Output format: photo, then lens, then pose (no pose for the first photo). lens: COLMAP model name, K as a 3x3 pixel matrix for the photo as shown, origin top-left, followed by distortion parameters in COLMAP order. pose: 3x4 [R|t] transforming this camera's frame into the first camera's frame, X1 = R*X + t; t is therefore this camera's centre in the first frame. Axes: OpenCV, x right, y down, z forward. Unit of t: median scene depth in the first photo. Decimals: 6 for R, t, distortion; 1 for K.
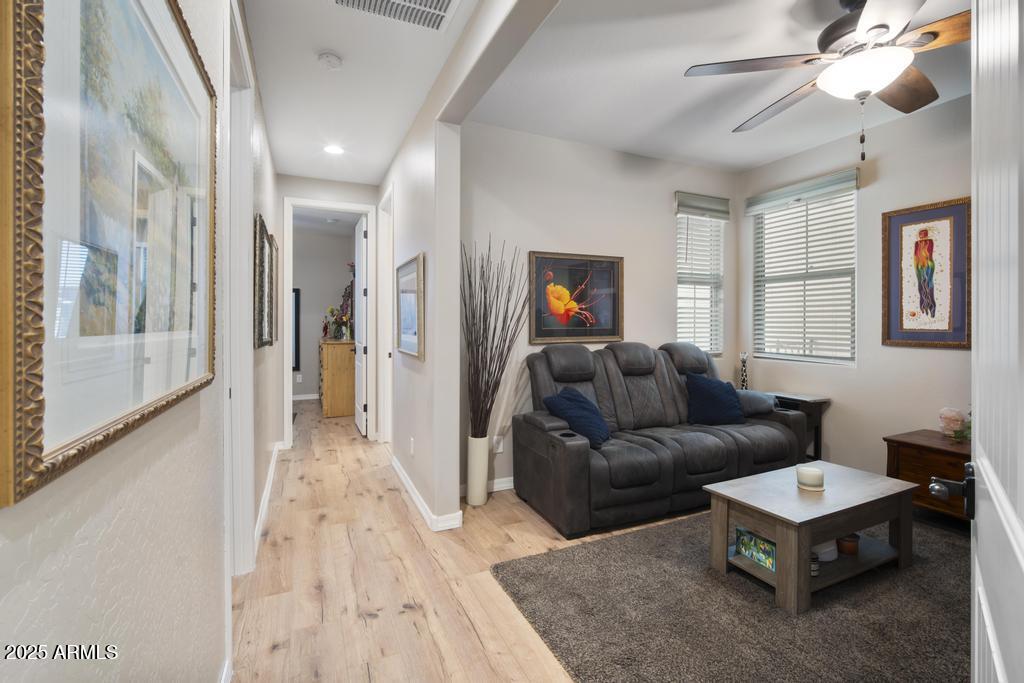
lens RADIAL K [[440.4, 0, 514.5], [0, 440.4, 323.0], [0, 0, 1]] dist [-0.015682, 0.001558]
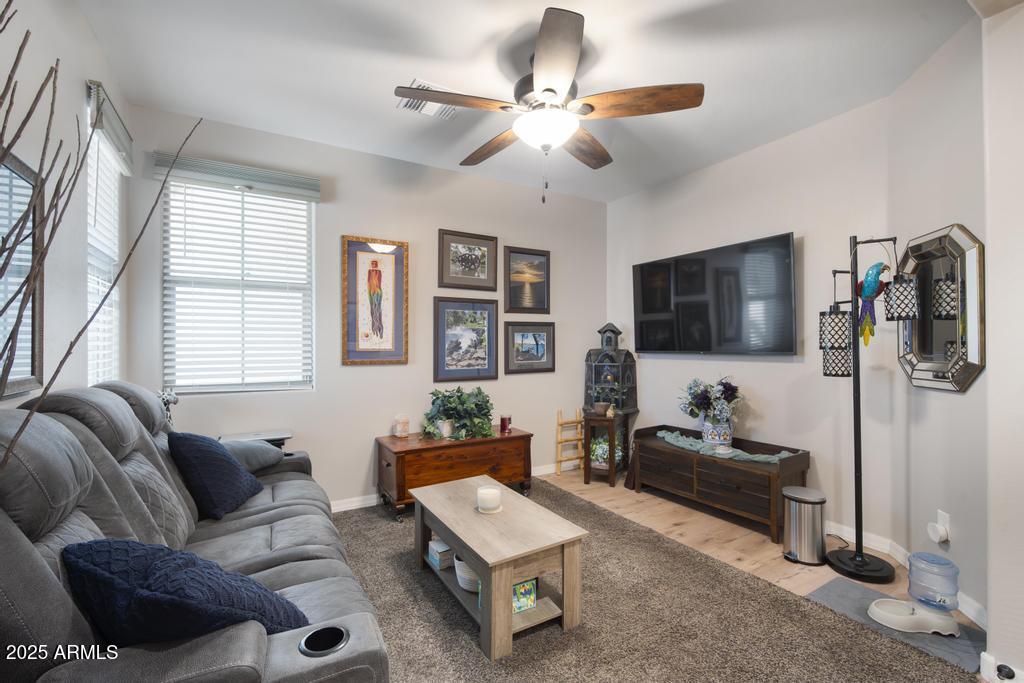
lens RADIAL K [[440.4, 0, 513.7], [0, 440.4, 341.8], [0, 0, 1]] dist [-0.015682, 0.001558]
pose [[-0.109084, 0.007578, 0.994004, -0.224729], [0.000312, 0.999971, -0.007589, 0.004691], [-0.994032, -0.000518, -0.109083, 0.749604]]
